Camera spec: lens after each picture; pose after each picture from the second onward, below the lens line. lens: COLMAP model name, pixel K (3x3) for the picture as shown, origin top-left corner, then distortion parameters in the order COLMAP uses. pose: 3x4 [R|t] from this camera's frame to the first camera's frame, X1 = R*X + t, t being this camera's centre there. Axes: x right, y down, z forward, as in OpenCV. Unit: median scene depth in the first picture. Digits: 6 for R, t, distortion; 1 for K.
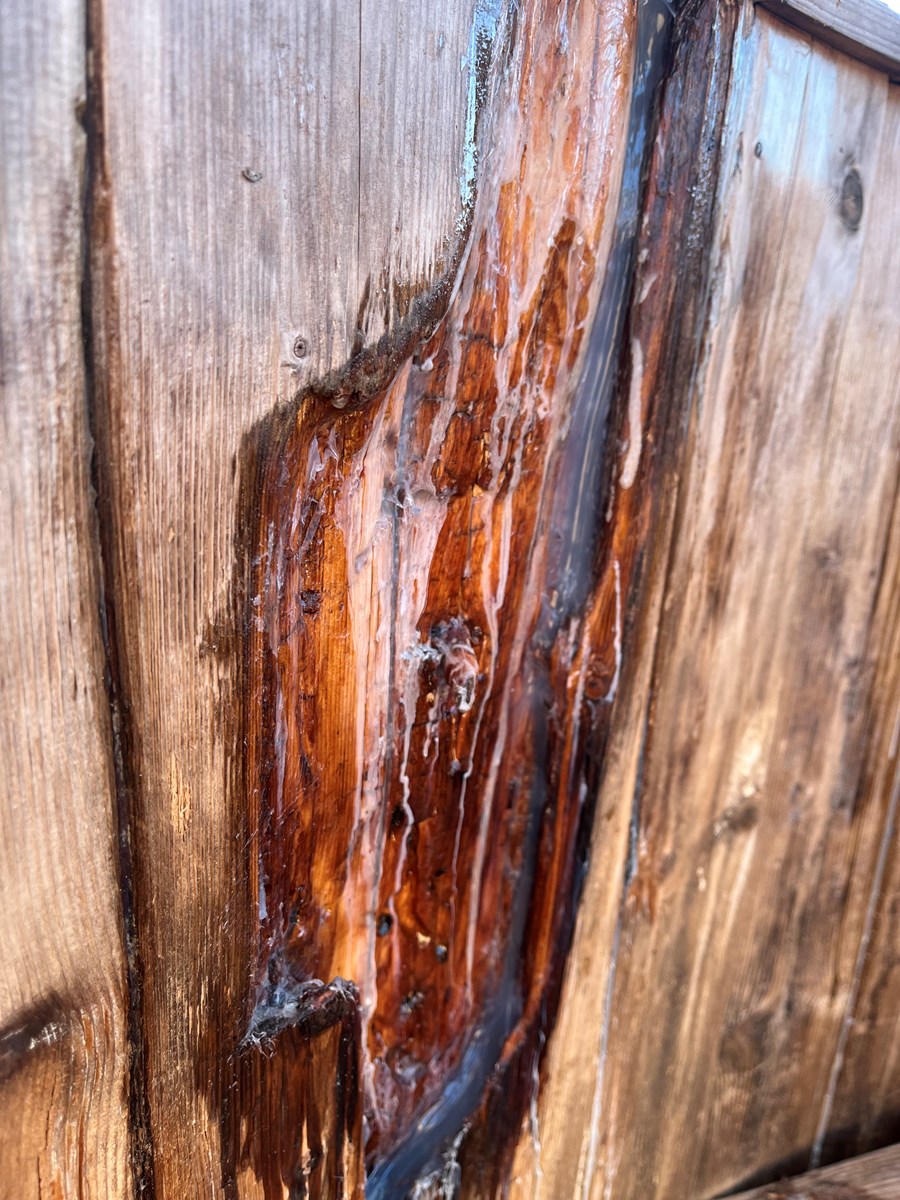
lens RADIAL K [[962.6, 0, 455.8], [0, 962.6, 588.8], [0, 0, 1]] dist [0.019052, -0.051496]
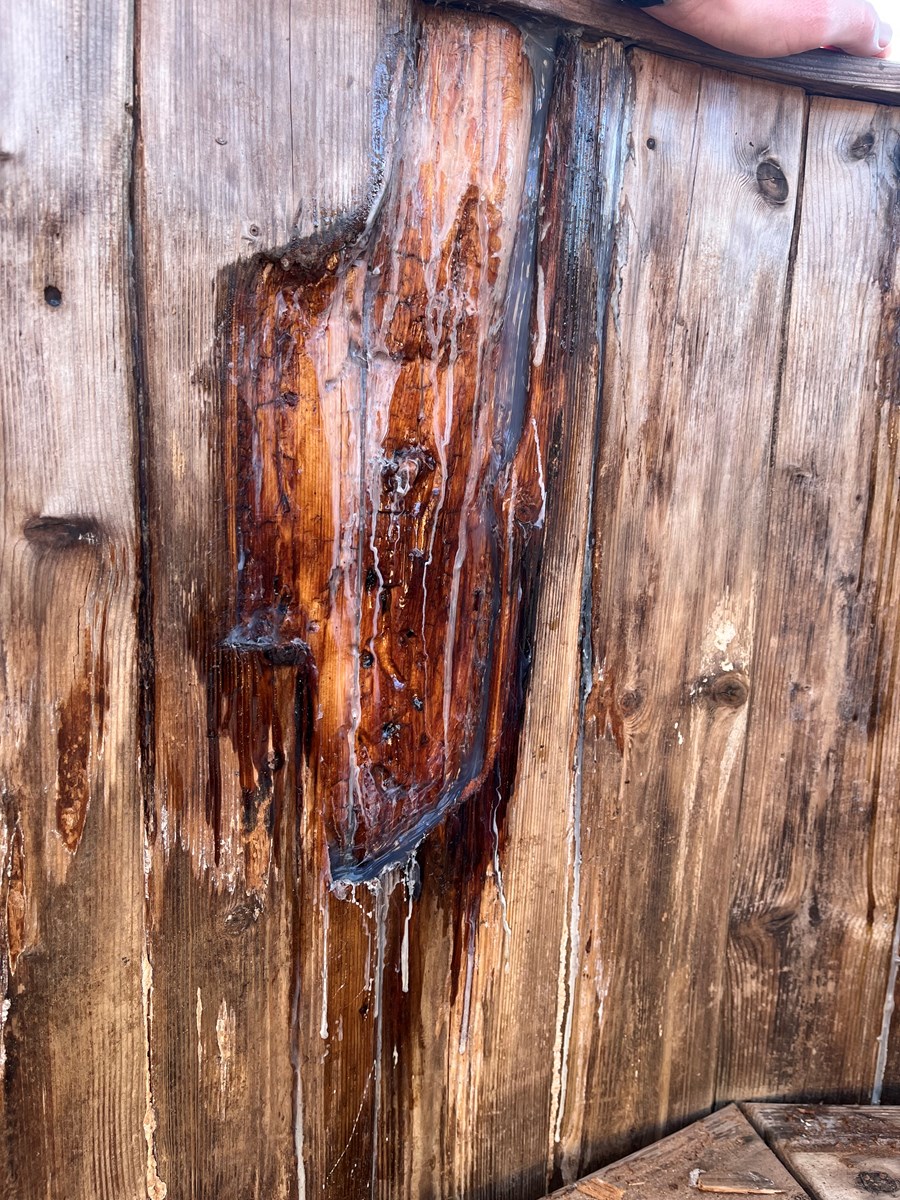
lens RADIAL K [[962.6, 0, 449.1], [0, 962.6, 596.6], [0, 0, 1]] dist [0.019052, -0.051496]
pose [[0.932296, 0.031546, -0.360317, 0.623219], [-0.084989, 0.987404, -0.133456, 0.474073], [0.351569, 0.155044, 0.923234, -0.370388]]
